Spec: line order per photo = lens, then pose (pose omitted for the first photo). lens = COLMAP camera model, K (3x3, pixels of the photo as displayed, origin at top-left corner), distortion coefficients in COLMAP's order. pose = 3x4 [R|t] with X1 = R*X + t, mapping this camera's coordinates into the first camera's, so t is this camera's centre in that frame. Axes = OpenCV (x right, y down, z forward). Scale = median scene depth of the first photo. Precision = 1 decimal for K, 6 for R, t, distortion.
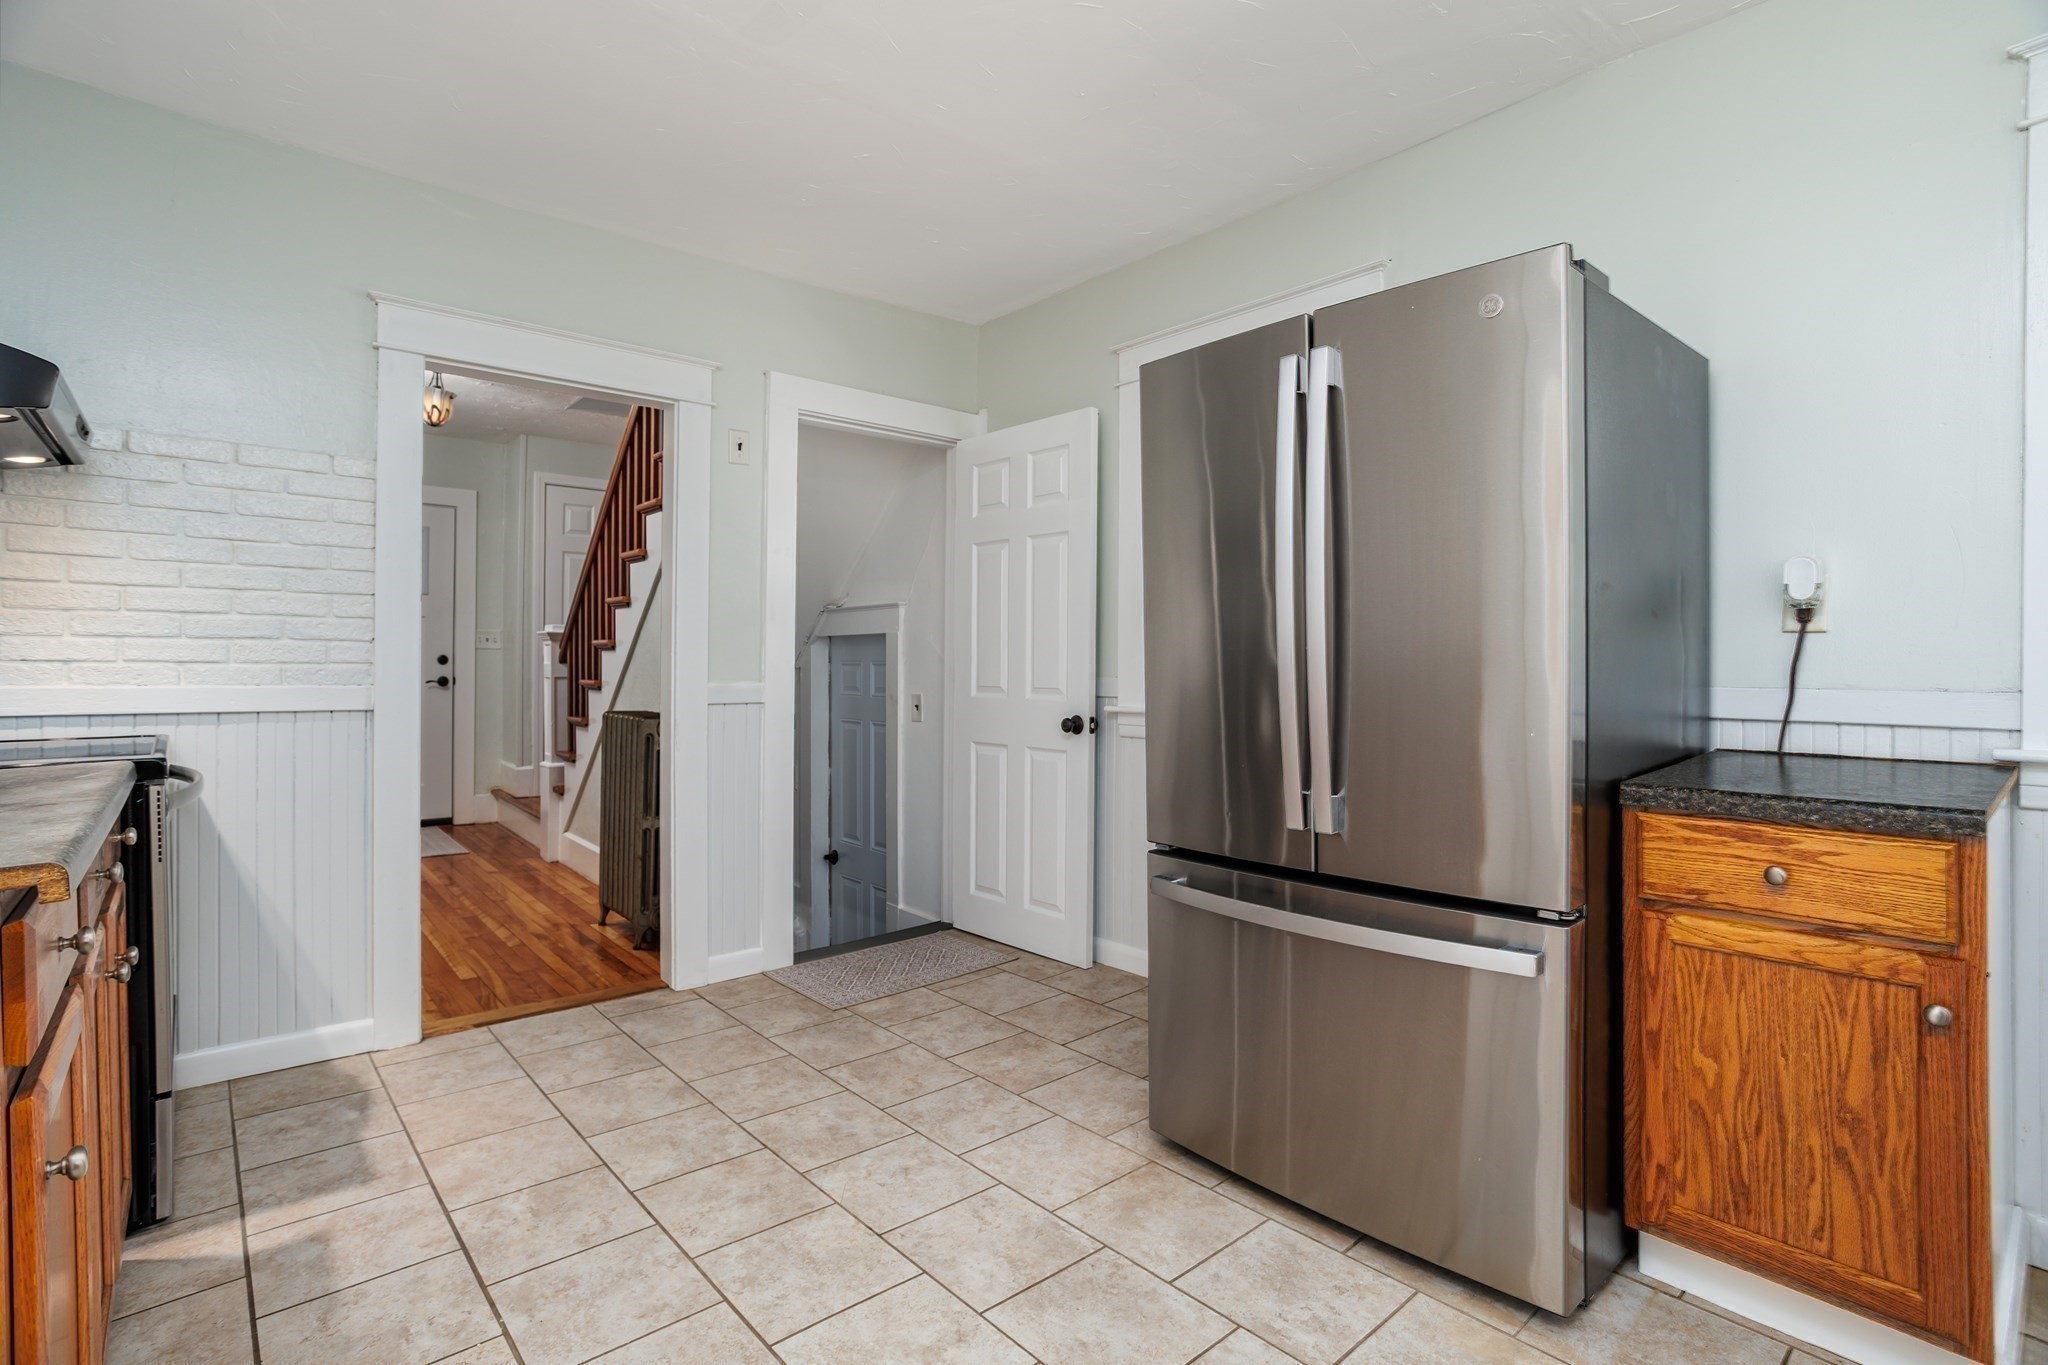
lens RADIAL K [[995.6, 0, 1025.1], [0, 995.6, 668.6], [0, 0, 1]] dist [-0.045279, 0.022607]
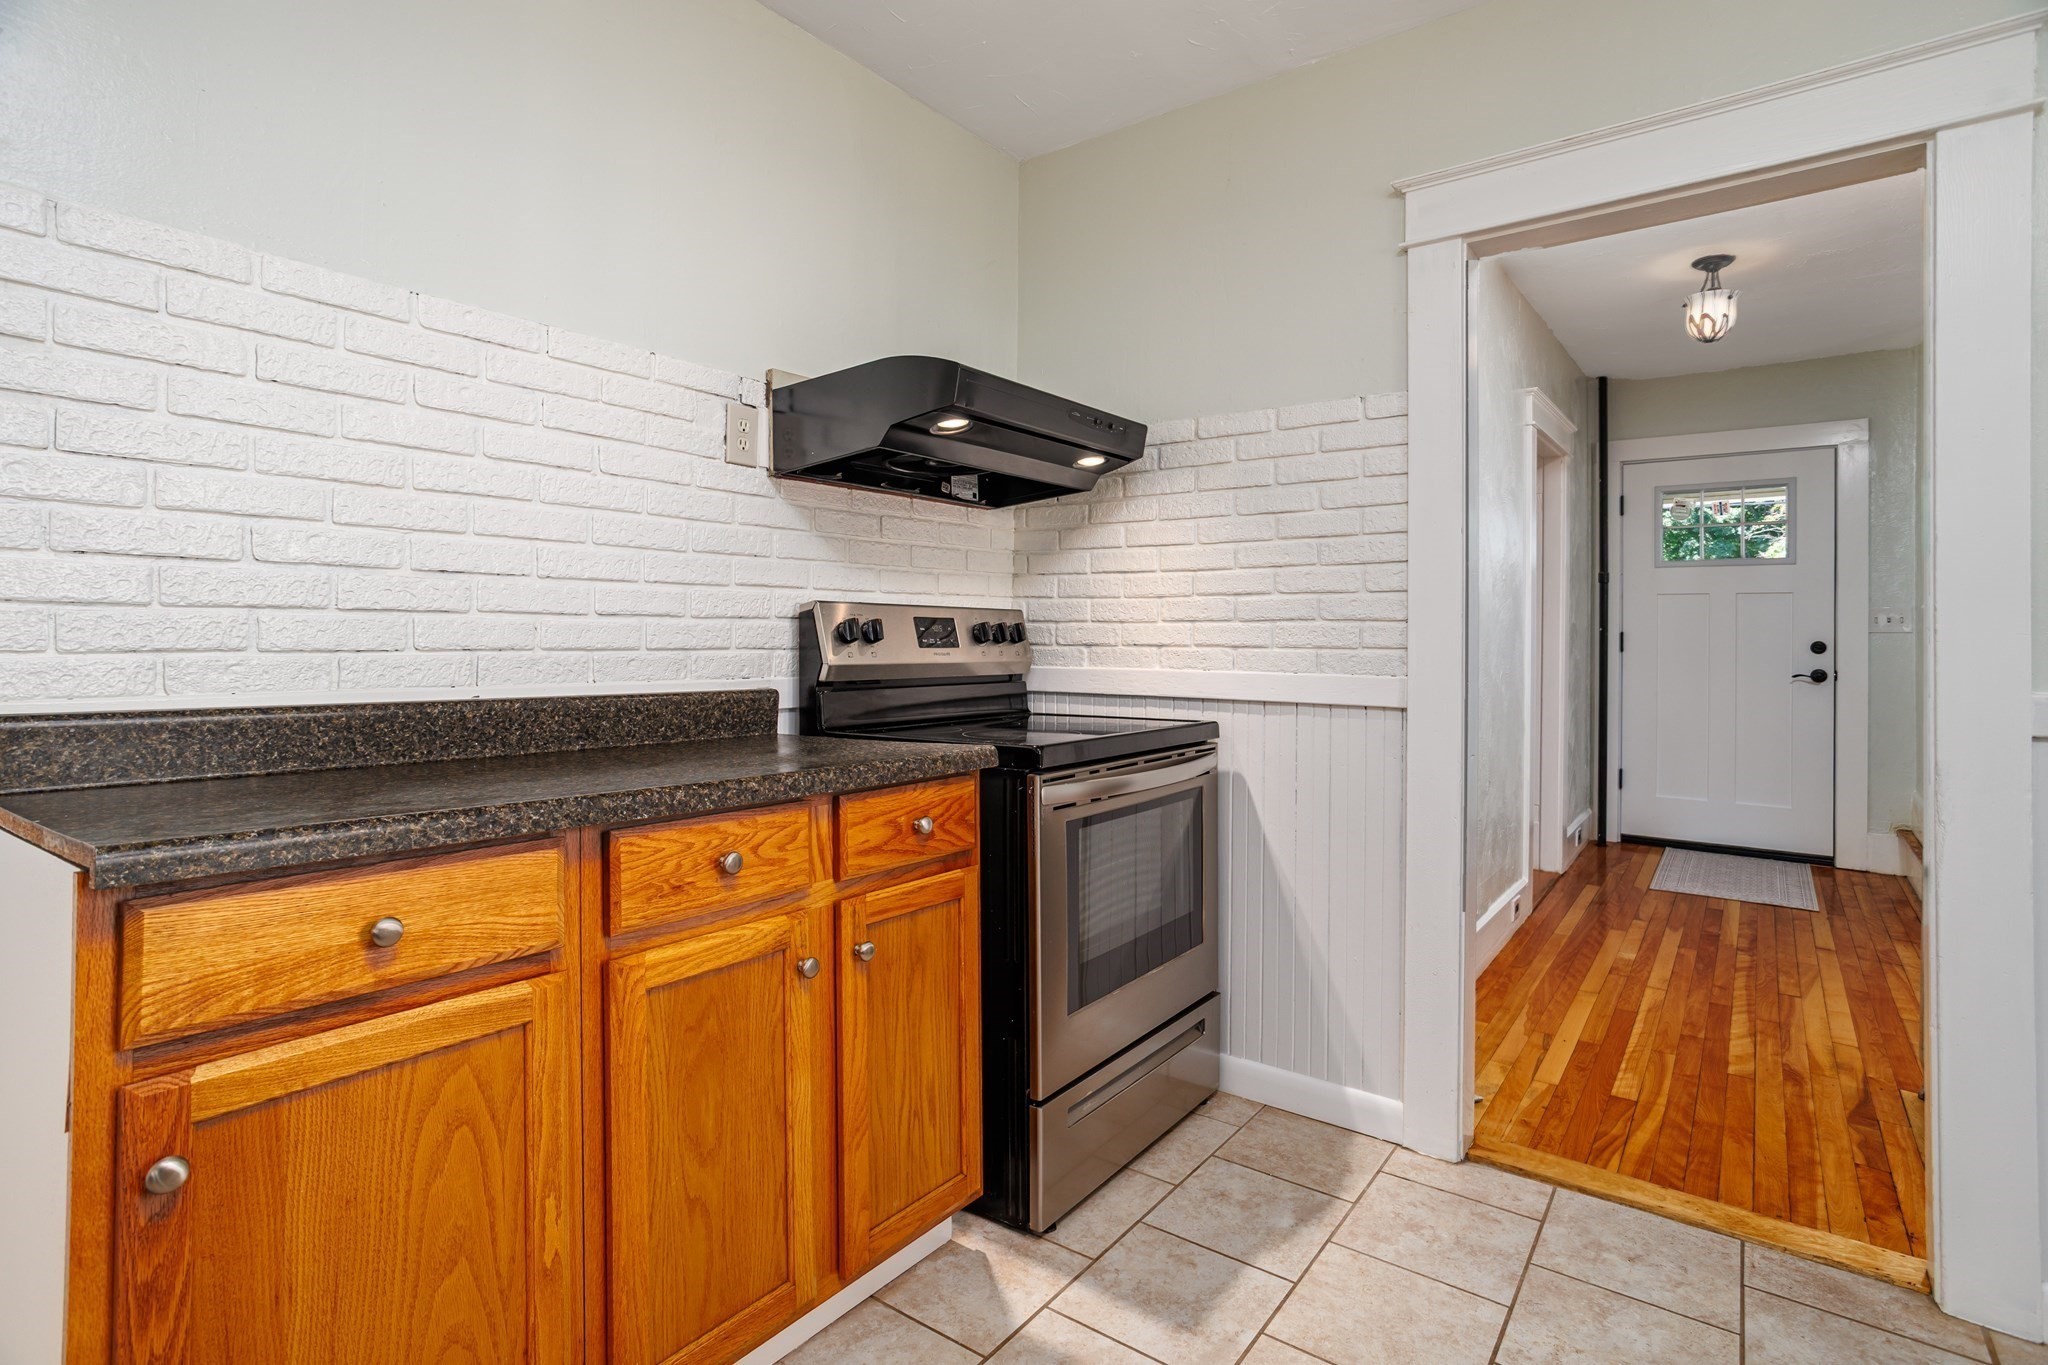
lens RADIAL K [[995.6, 0, 1014.4], [0, 995.6, 625.6], [0, 0, 1]] dist [-0.045279, 0.022607]
pose [[0.212600, -0.021851, -0.976895, 0.045360], [-0.011185, 0.999630, -0.024794, -0.000644], [0.977075, 0.016197, 0.212277, 0.597024]]
